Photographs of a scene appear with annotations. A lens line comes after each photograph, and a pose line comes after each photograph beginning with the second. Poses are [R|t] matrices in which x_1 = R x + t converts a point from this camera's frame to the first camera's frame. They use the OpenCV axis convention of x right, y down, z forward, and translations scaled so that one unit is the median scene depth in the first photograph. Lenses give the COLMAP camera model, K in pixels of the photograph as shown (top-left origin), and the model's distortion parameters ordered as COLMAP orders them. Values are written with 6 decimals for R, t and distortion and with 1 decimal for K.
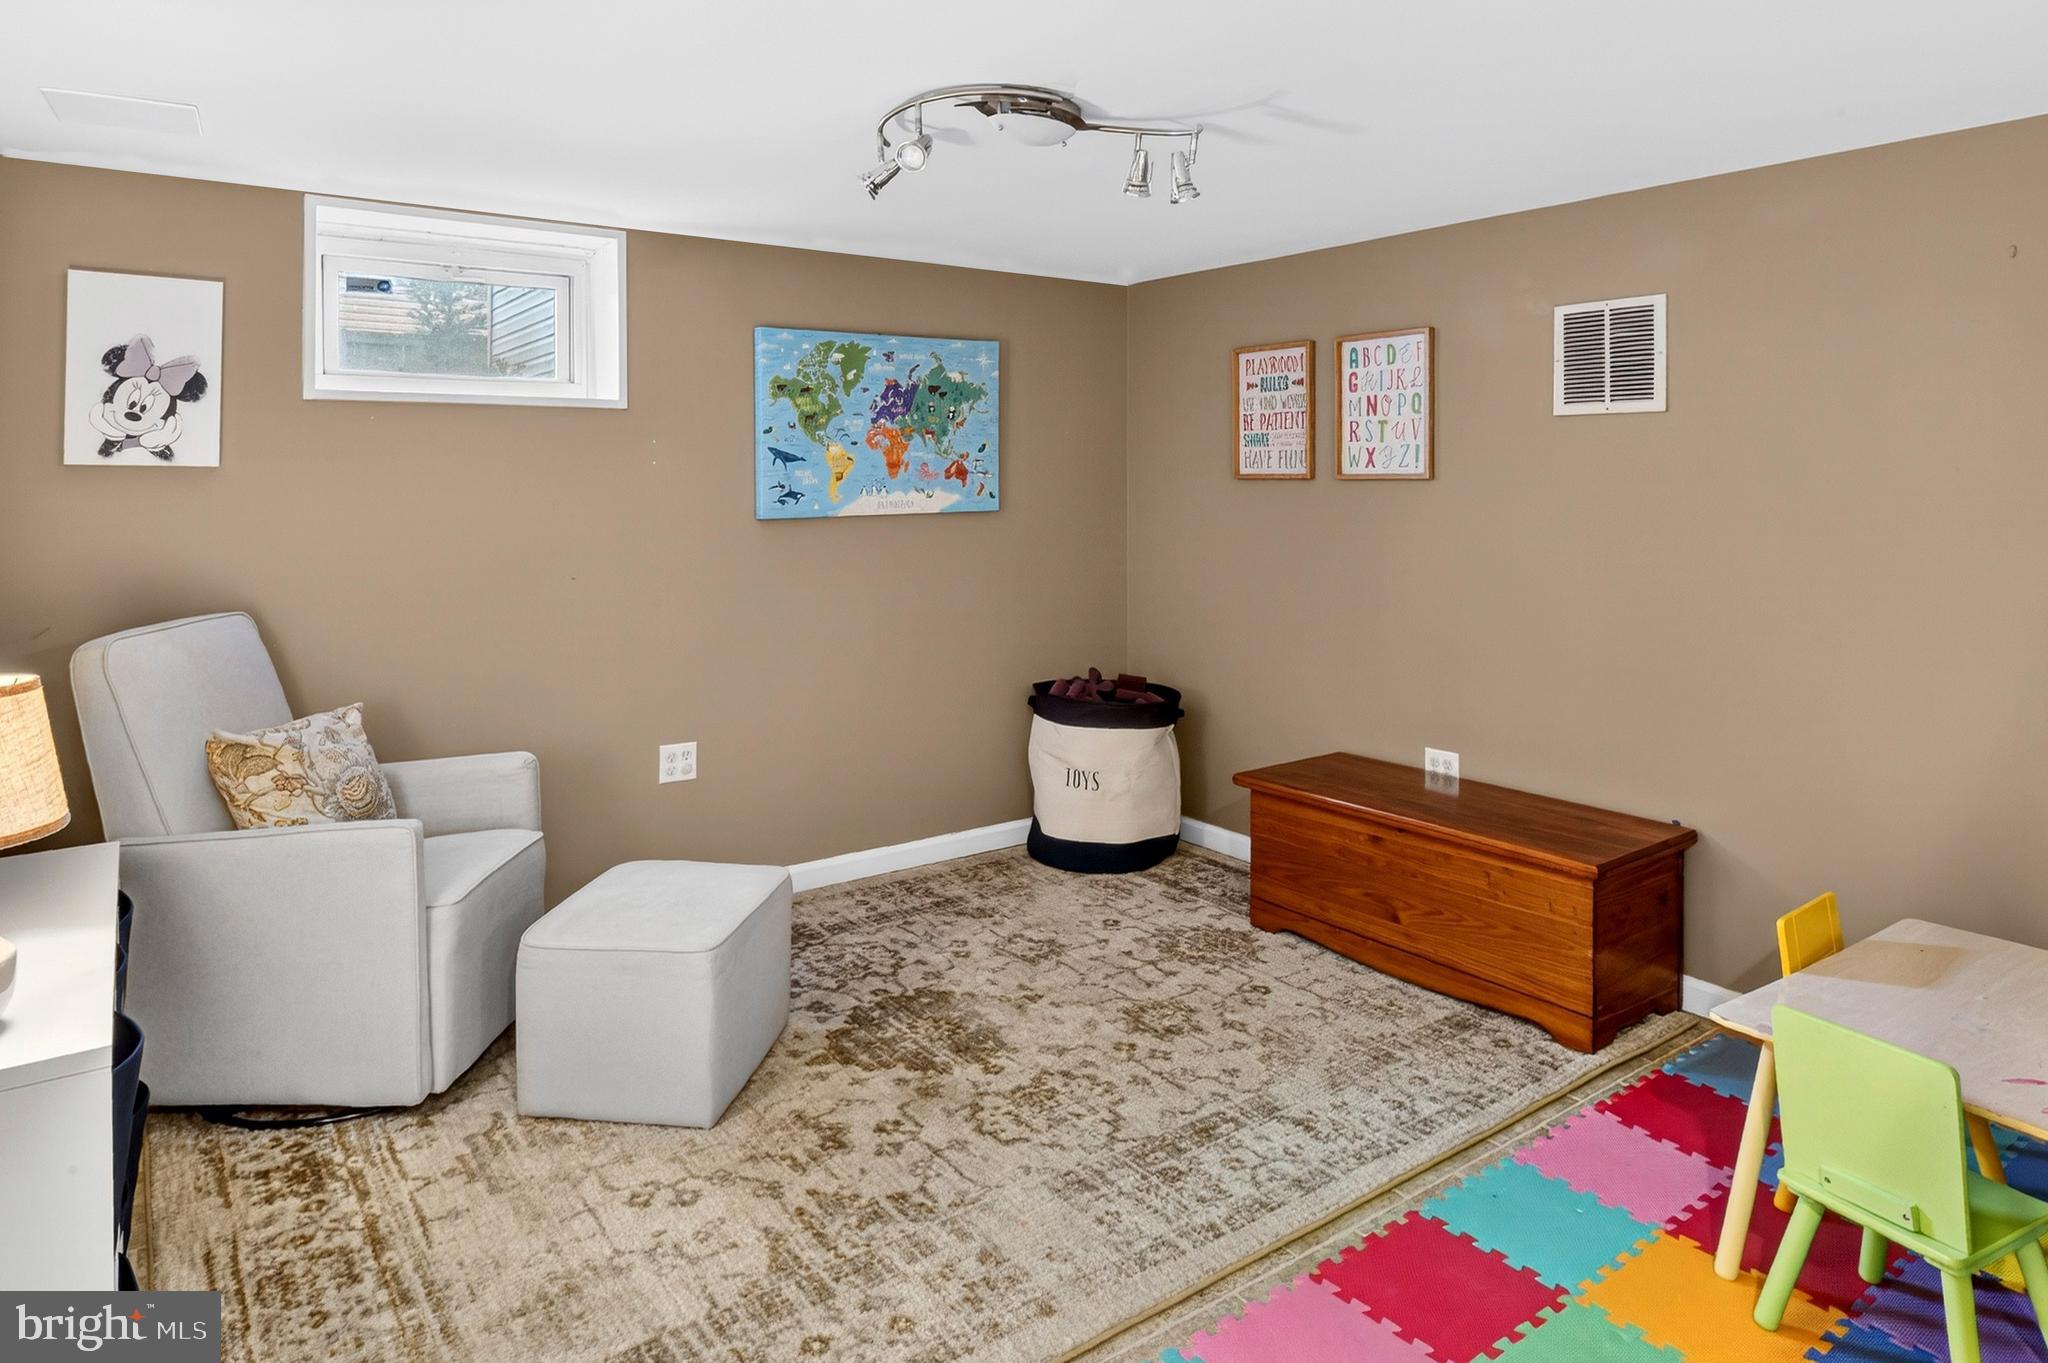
lens RADIAL K [[1171.2, 0, 1024.0], [0, 1171.2, 681.5], [0, 0, 1]] dist [0.002313, 0.000753]
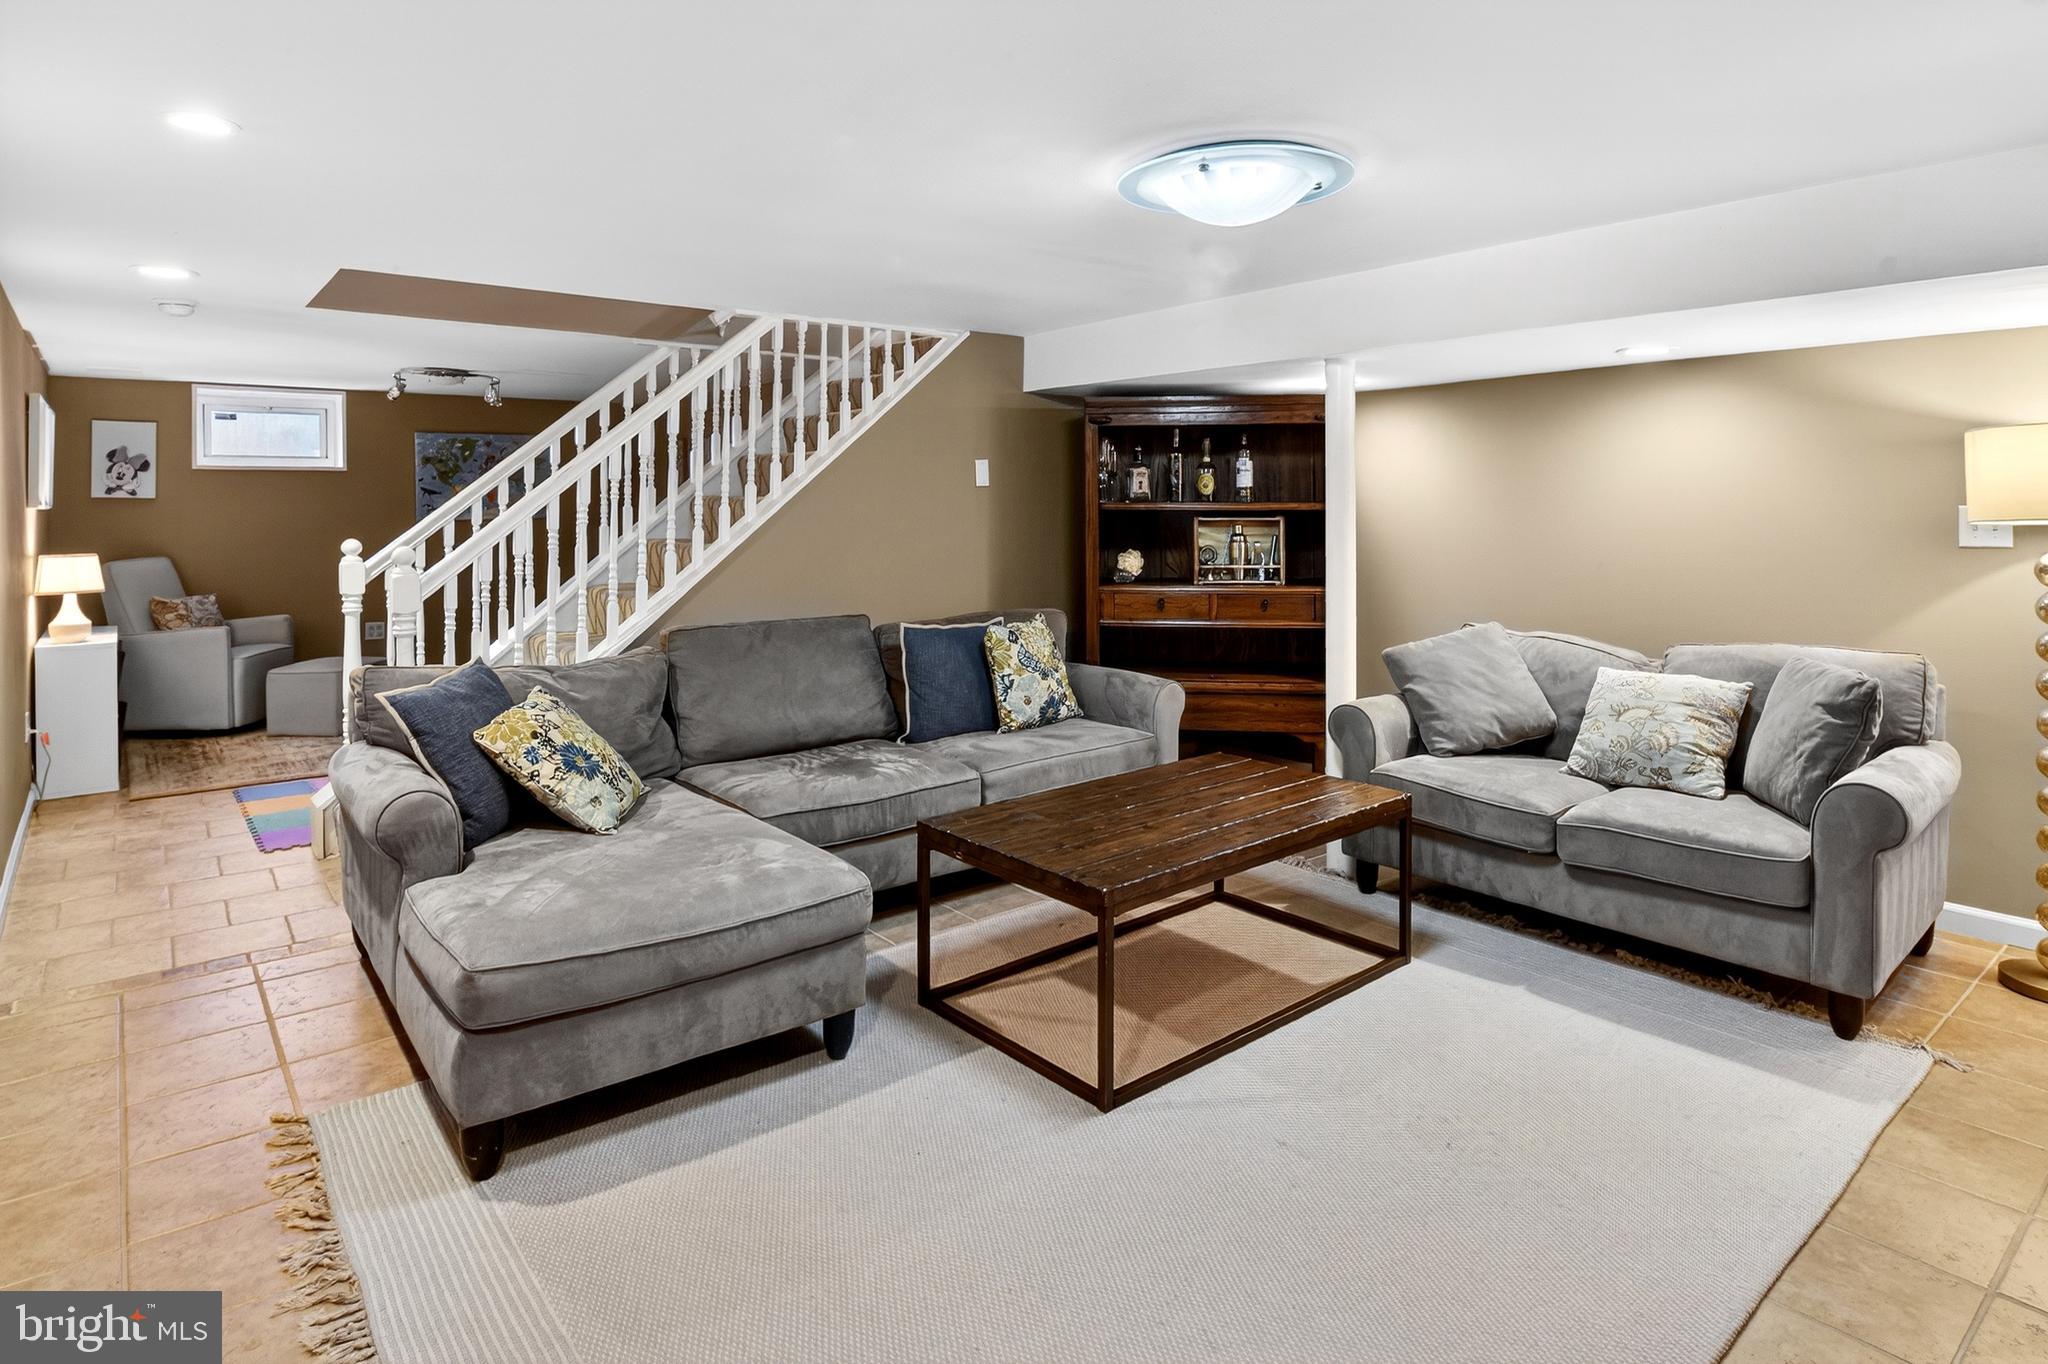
lens RADIAL K [[1098.1, 0, 1023.9], [0, 1098.1, 694.3], [0, 0, 1]] dist [0.003099, 0.000346]
pose [[0.999171, -0.003440, 0.040570, 1.080106], [0.003025, 0.999943, 0.010287, 0.219596], [-0.040603, -0.010156, 0.999124, -1.440591]]
